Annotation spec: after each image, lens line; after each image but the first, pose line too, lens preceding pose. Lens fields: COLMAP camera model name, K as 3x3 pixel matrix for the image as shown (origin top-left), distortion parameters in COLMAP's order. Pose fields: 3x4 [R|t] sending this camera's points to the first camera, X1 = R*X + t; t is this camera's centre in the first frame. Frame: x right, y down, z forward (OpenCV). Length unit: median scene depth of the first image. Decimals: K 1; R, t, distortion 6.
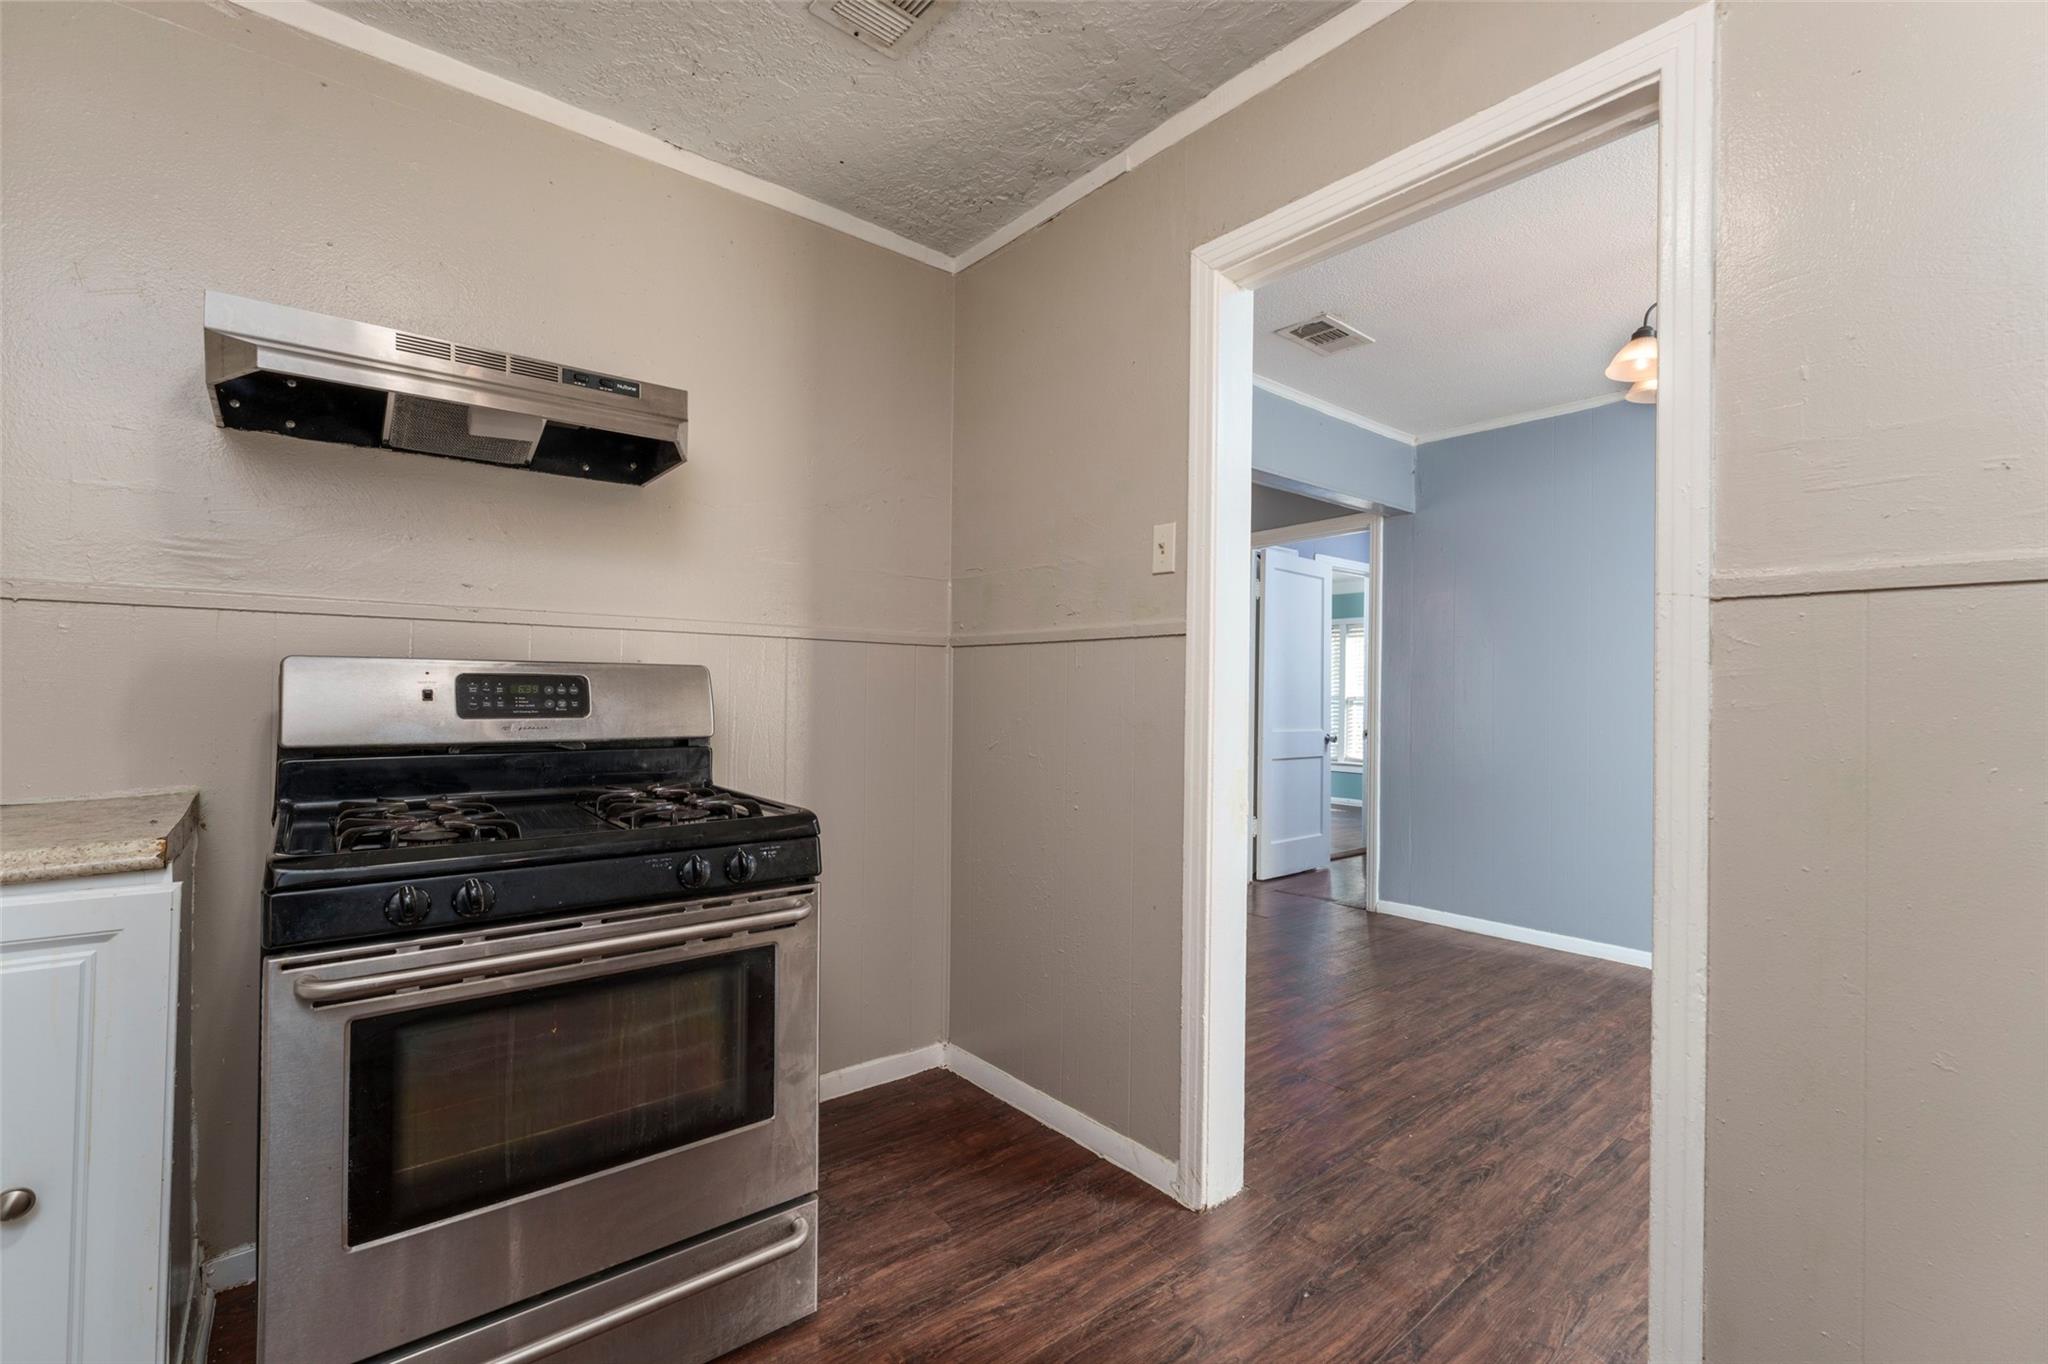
lens RADIAL K [[899.0, 0, 1034.0], [0, 899.0, 678.6], [0, 0, 1]] dist [0.000444, -0.000524]
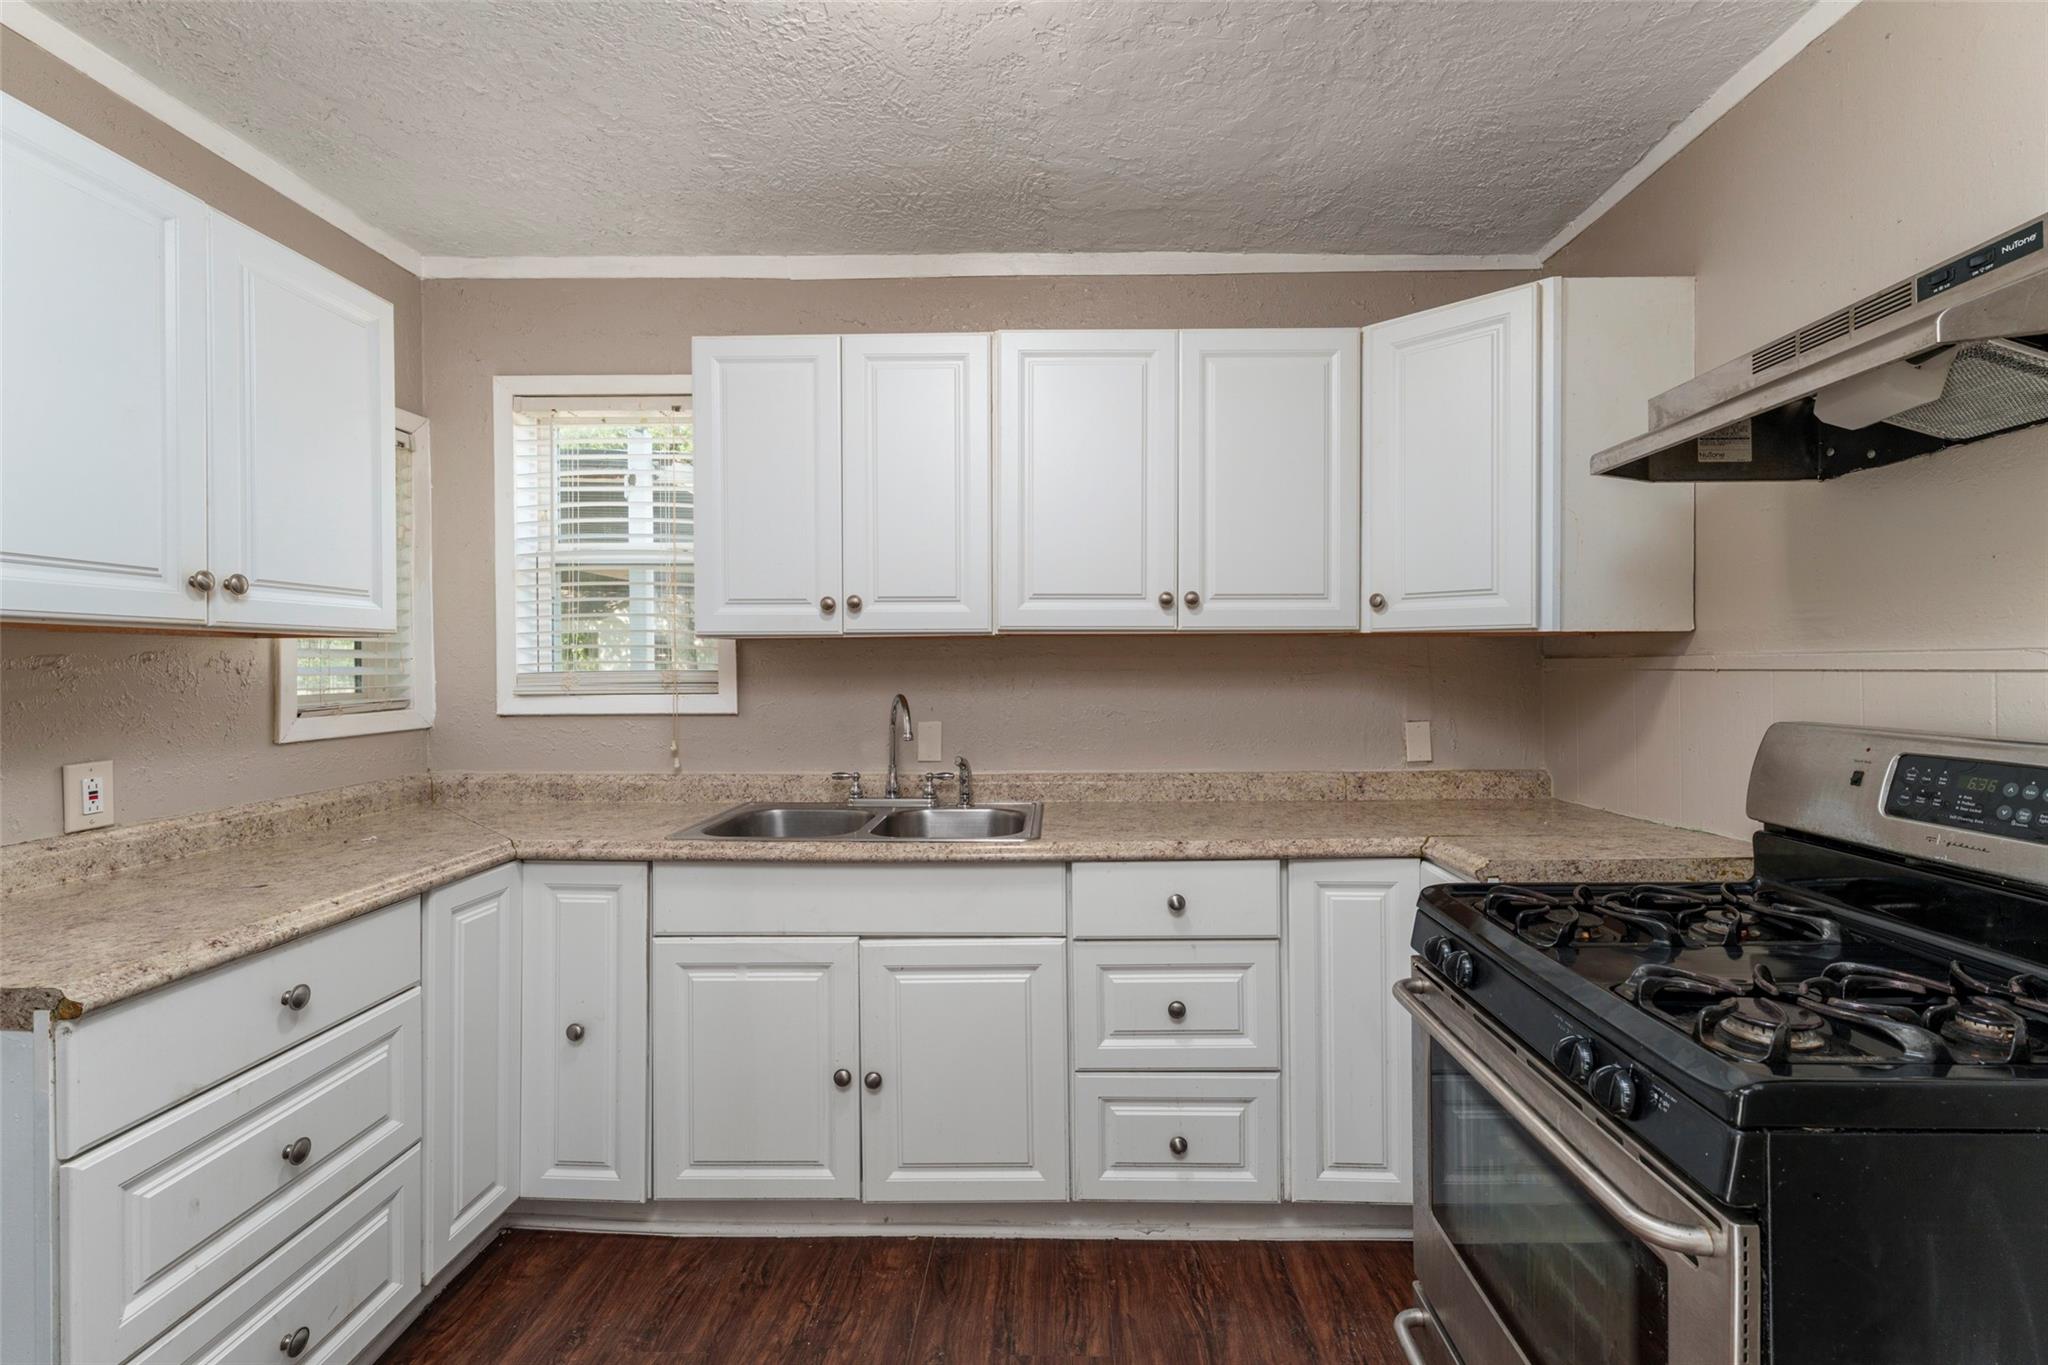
lens RADIAL K [[898.5, 0, 1048.8], [0, 898.5, 668.3], [0, 0, 1]] dist [0.000004, -0.000136]
pose [[-0.651766, -0.005506, -0.758400, 0.255866], [0.011912, 0.999776, -0.017495, -0.049738], [0.758327, -0.020437, -0.651554, 0.686087]]
